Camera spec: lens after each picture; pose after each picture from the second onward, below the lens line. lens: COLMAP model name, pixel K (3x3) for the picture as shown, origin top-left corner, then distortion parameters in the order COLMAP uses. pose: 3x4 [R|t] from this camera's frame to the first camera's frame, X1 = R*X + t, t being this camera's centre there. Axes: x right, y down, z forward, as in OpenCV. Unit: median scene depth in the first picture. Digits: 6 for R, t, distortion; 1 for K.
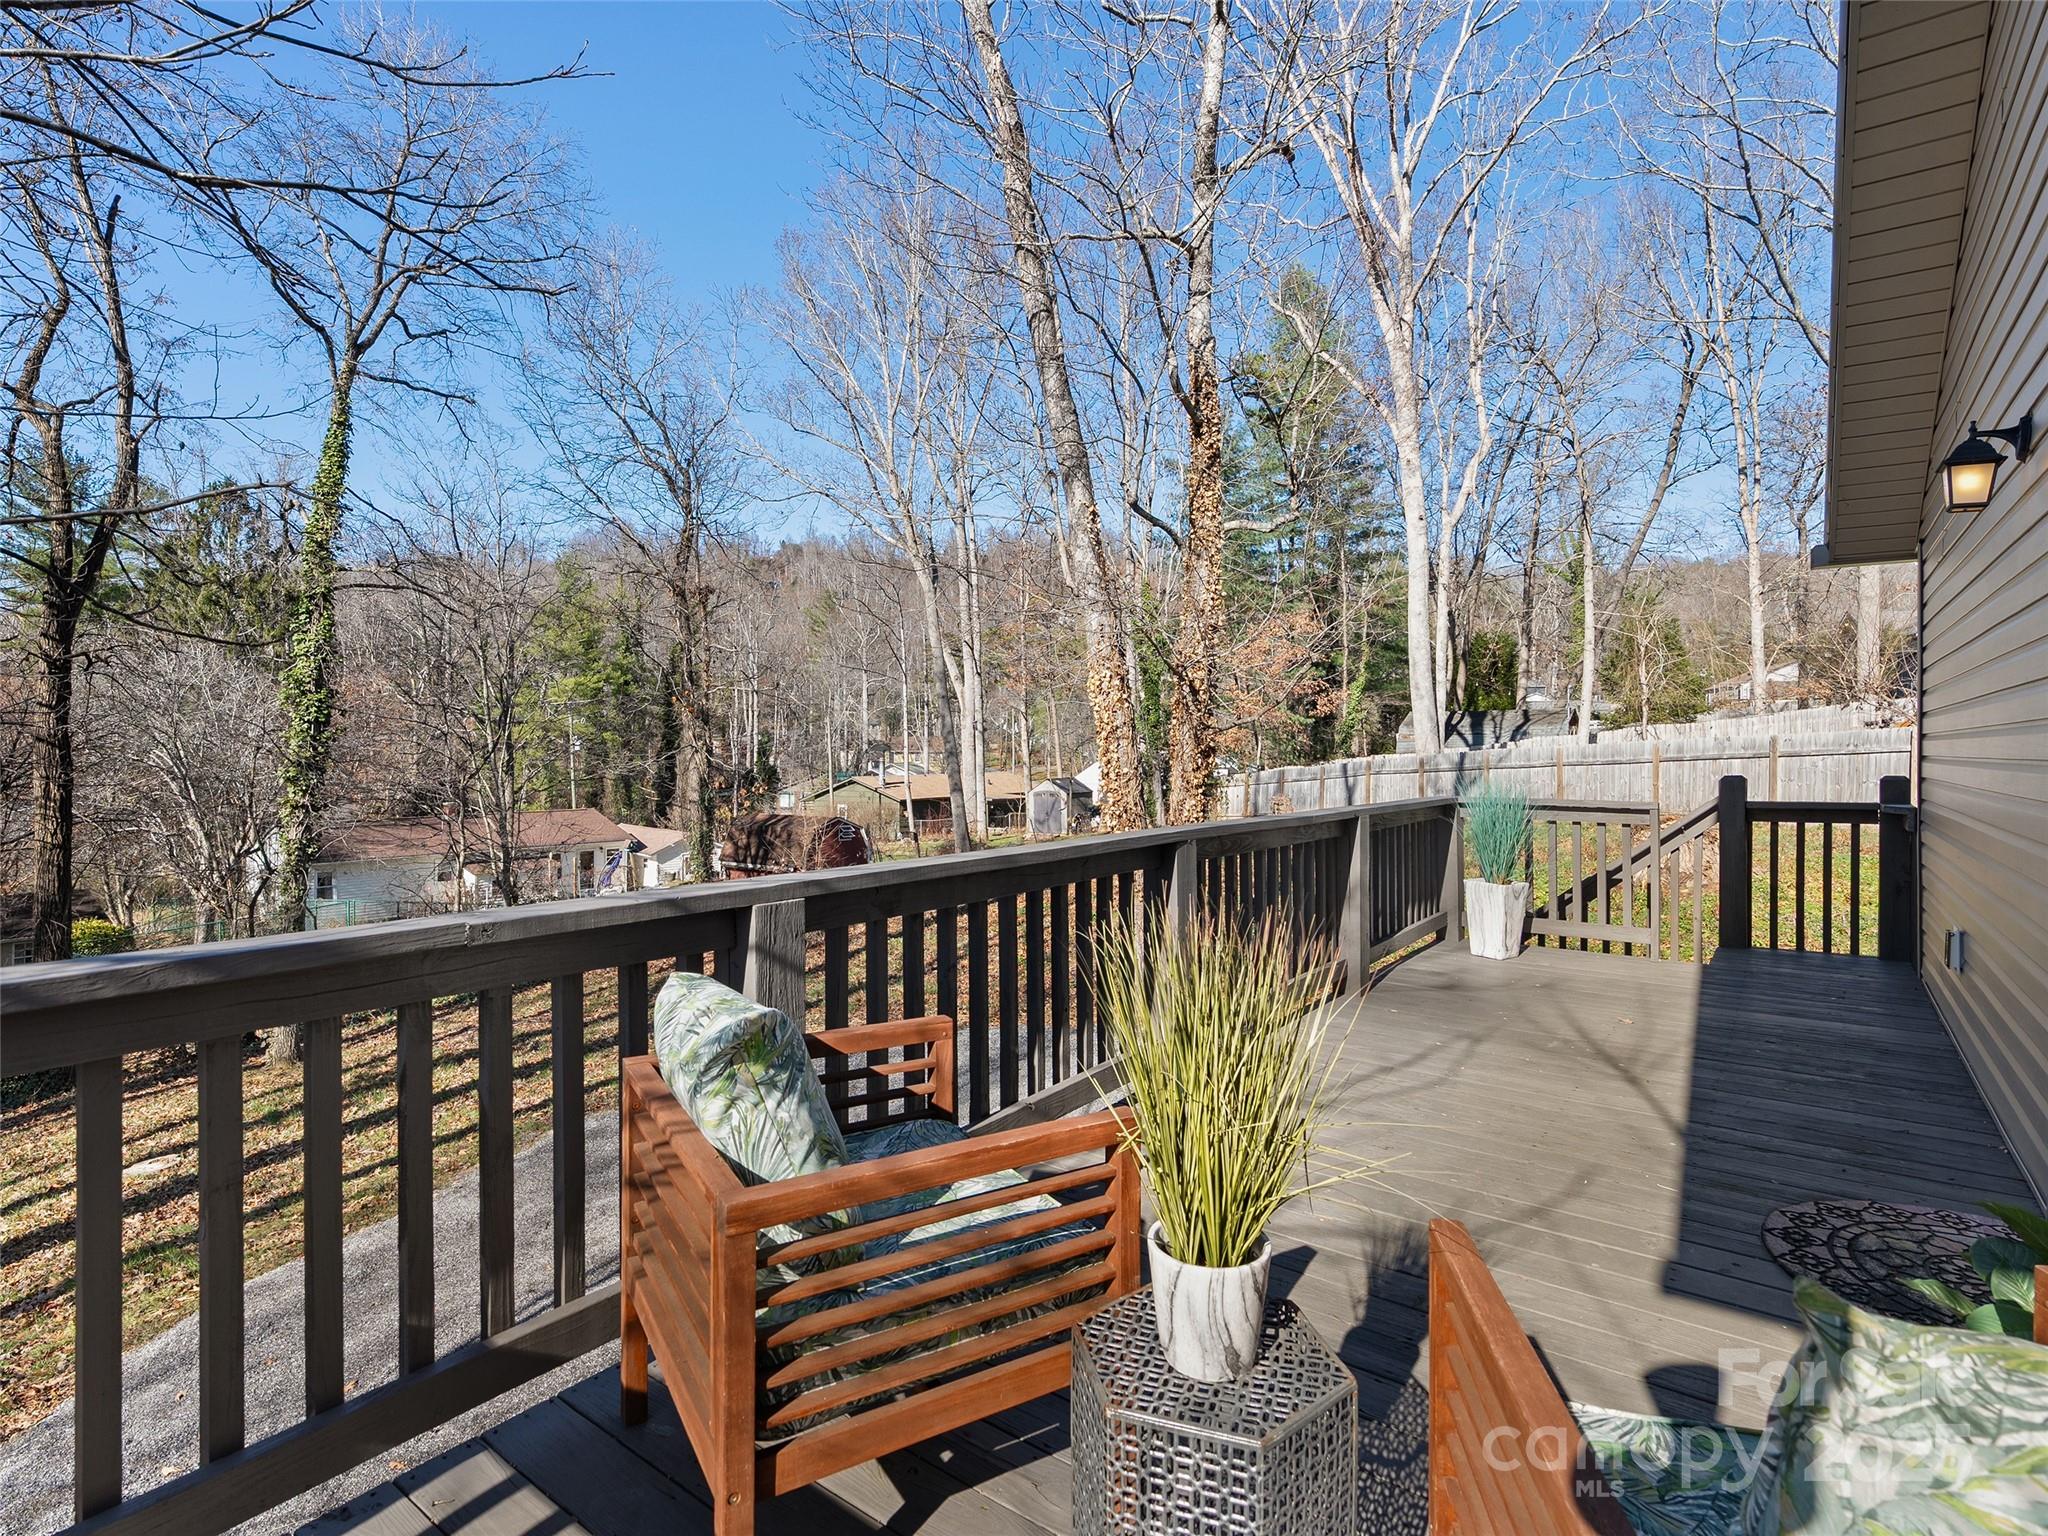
lens RADIAL K [[1075.5, 0, 1024.0], [0, 1075.5, 768.0], [0, 0, 1]] dist [-0.003875, 0.000534]
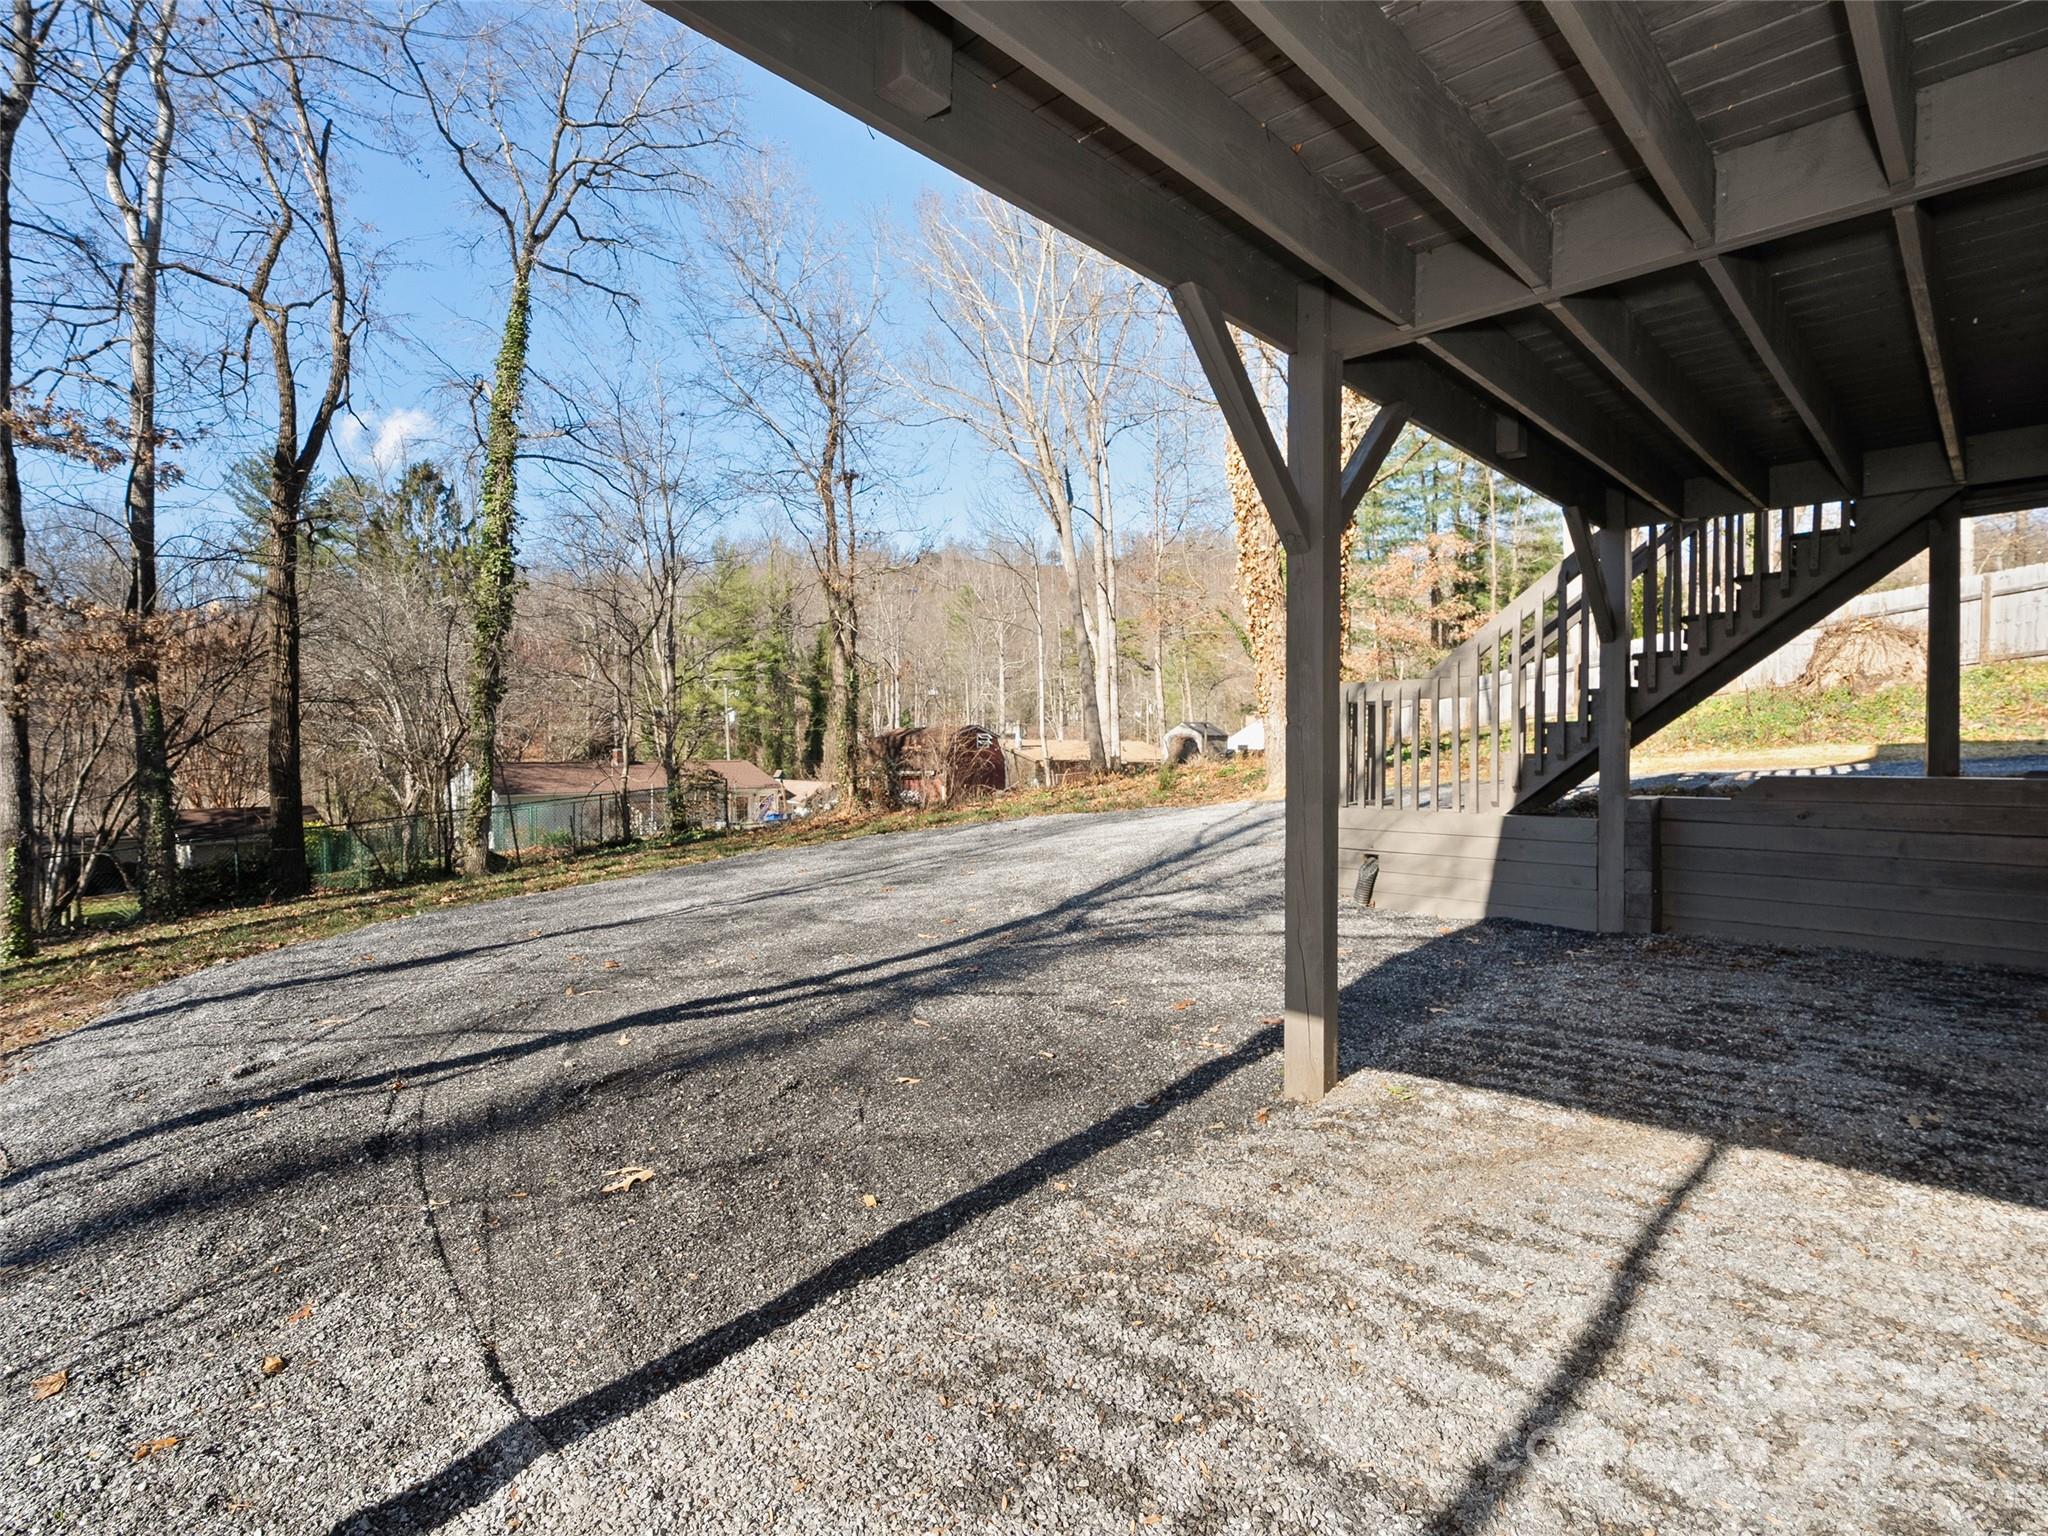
lens RADIAL K [[1061.4, 0, 1024.0], [0, 1061.4, 768.0], [0, 0, 1]] dist [-0.001680, 0.001050]
pose [[0.992085, -0.002256, -0.125550, -0.000930], [0.003009, 0.999979, 0.005810, 0.101772], [0.125534, -0.006142, 0.992070, 0.000979]]
